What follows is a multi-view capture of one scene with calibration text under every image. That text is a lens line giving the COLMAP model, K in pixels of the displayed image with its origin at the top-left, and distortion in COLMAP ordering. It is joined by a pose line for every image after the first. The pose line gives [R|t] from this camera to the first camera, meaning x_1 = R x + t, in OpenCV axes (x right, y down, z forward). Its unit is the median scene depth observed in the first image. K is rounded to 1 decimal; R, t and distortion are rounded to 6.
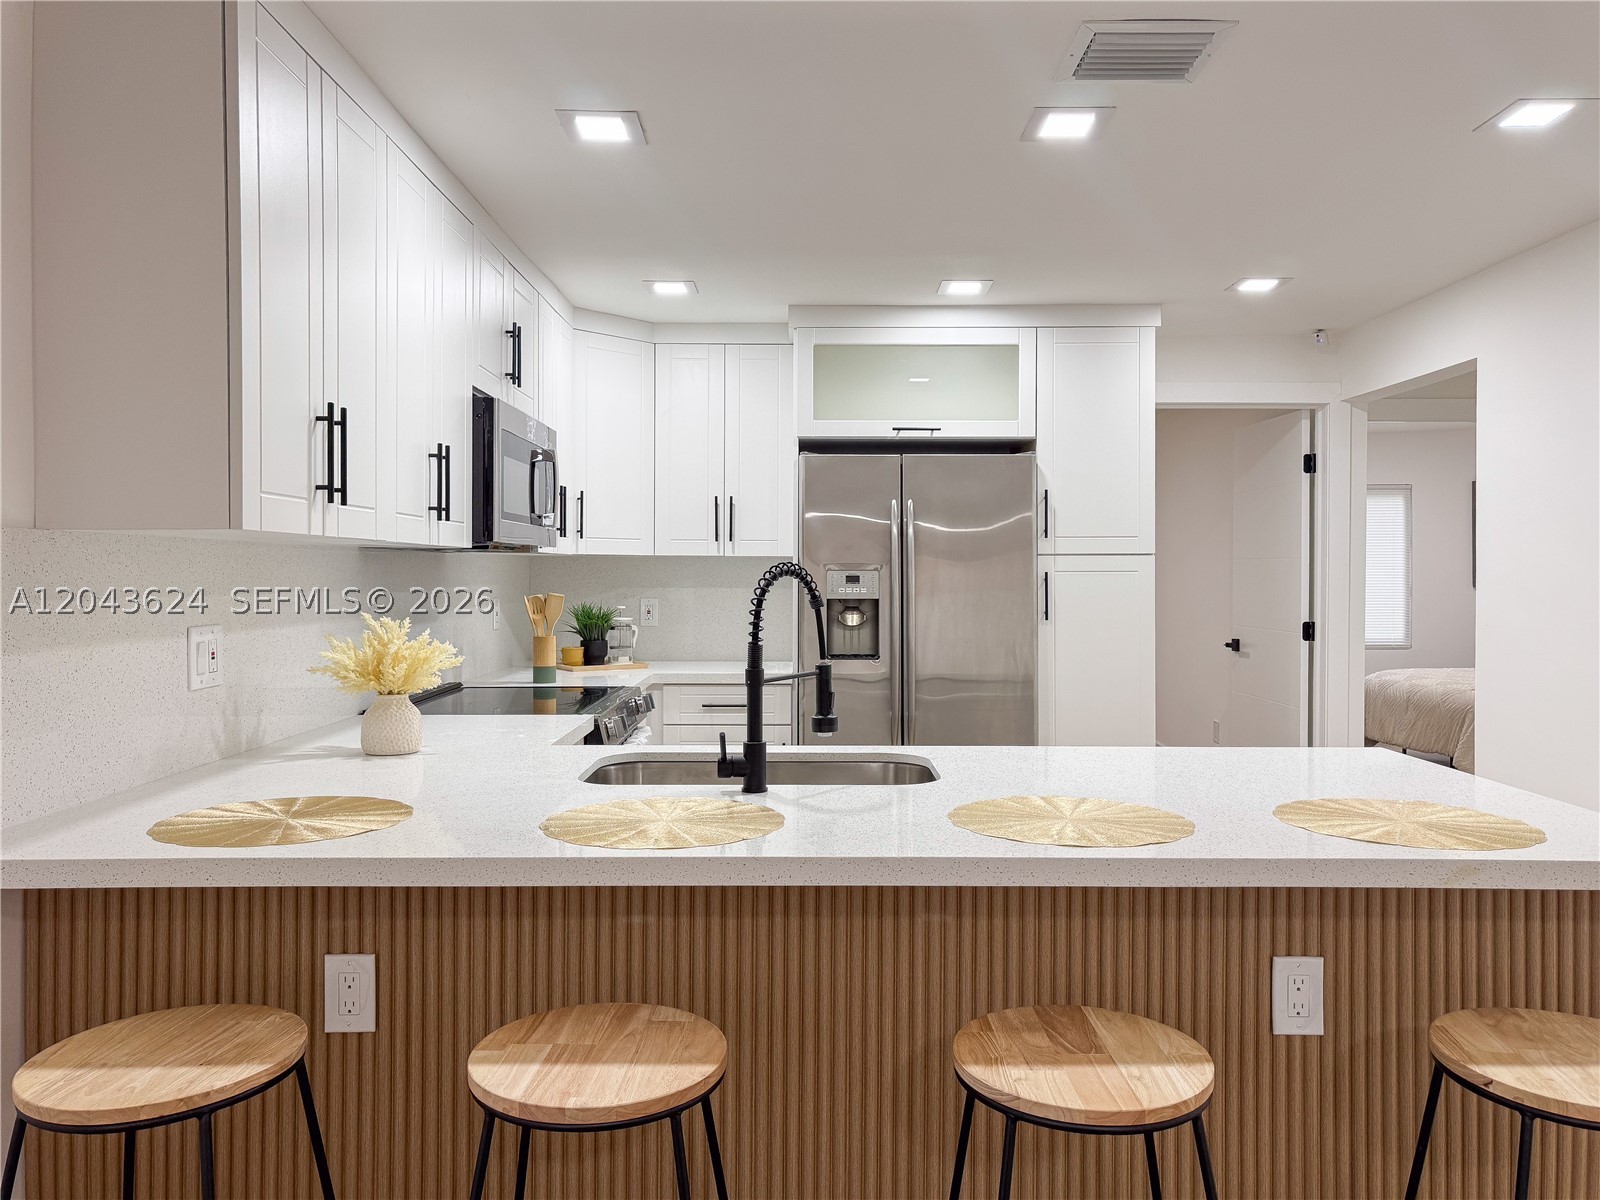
lens RADIAL K [[1213.7, 0, 865.5], [0, 1213.7, 578.1], [0, 0, 1]] dist [0.010862, 0.003416]
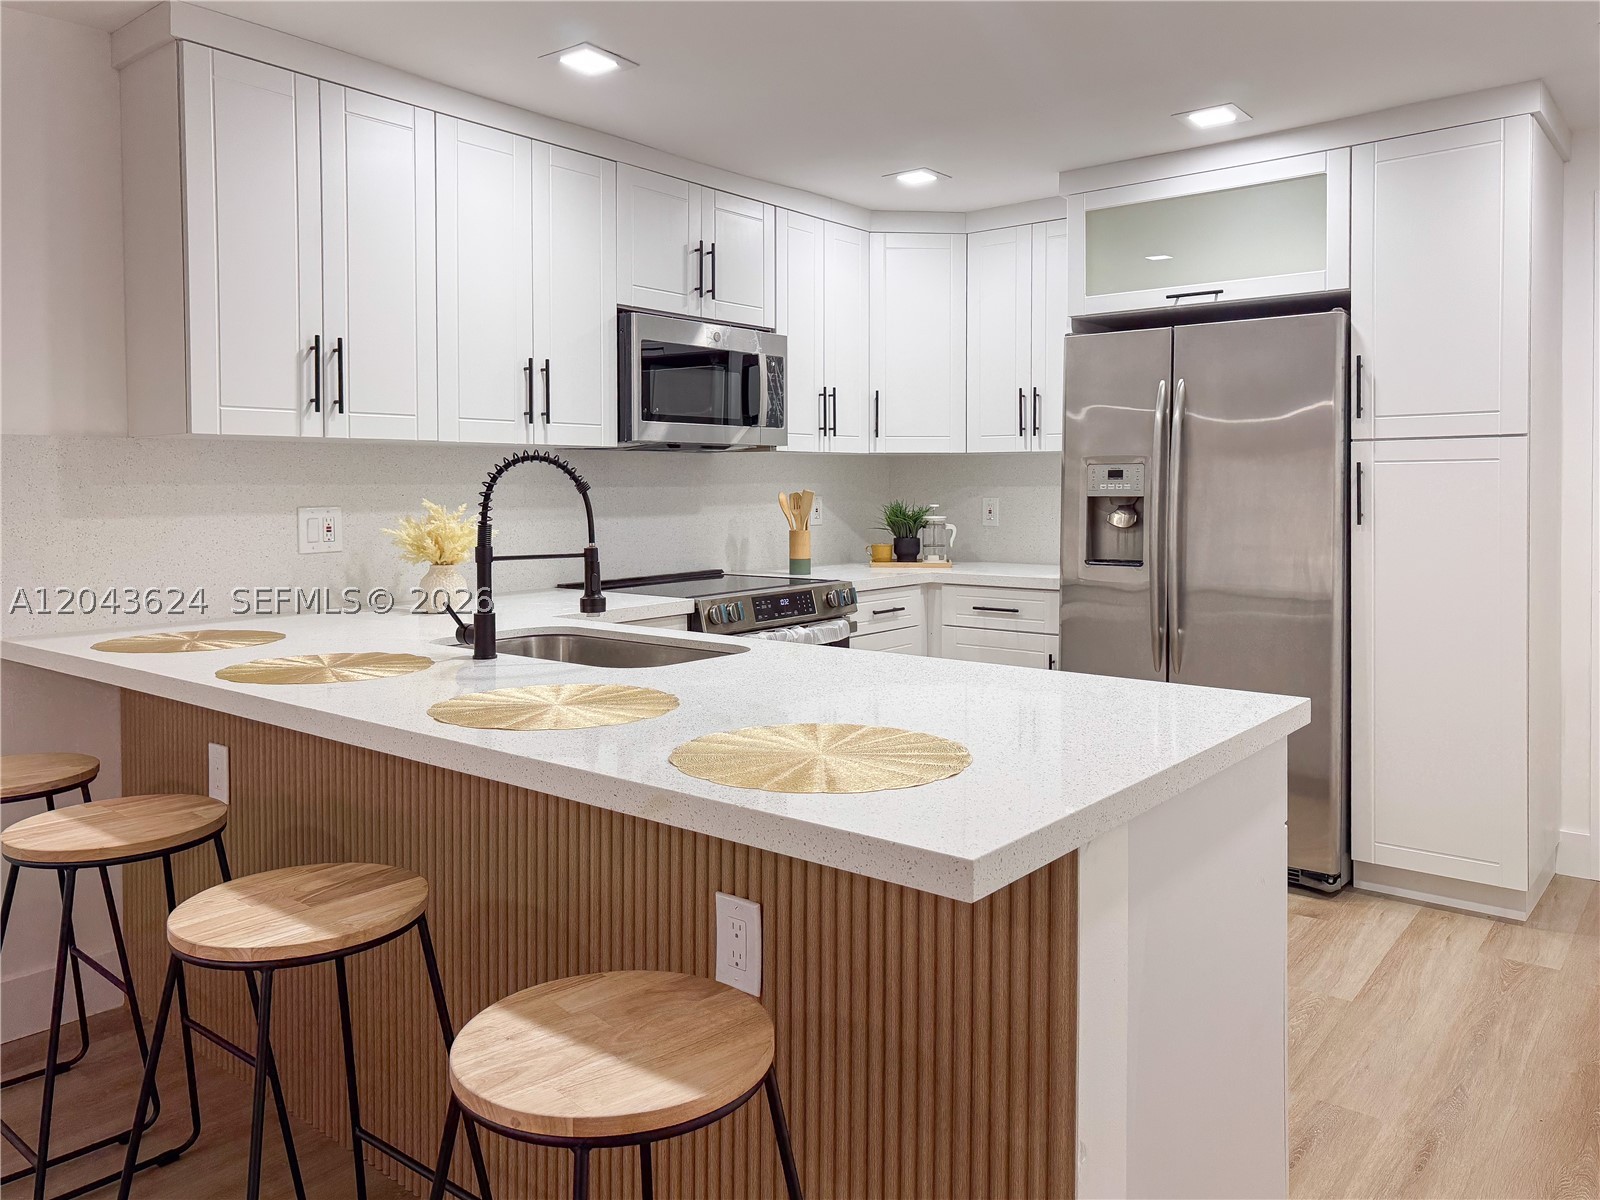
lens RADIAL K [[1265.9, 0, 805.1], [0, 1265.9, 518.3], [0, 0, 1]] dist [0.000967, 0.000136]
pose [[0.750065, 0.011327, -0.661267, 0.424958], [0.003001, 0.999785, 0.020529, 0.013471], [0.661357, -0.017383, 0.749870, 0.164811]]
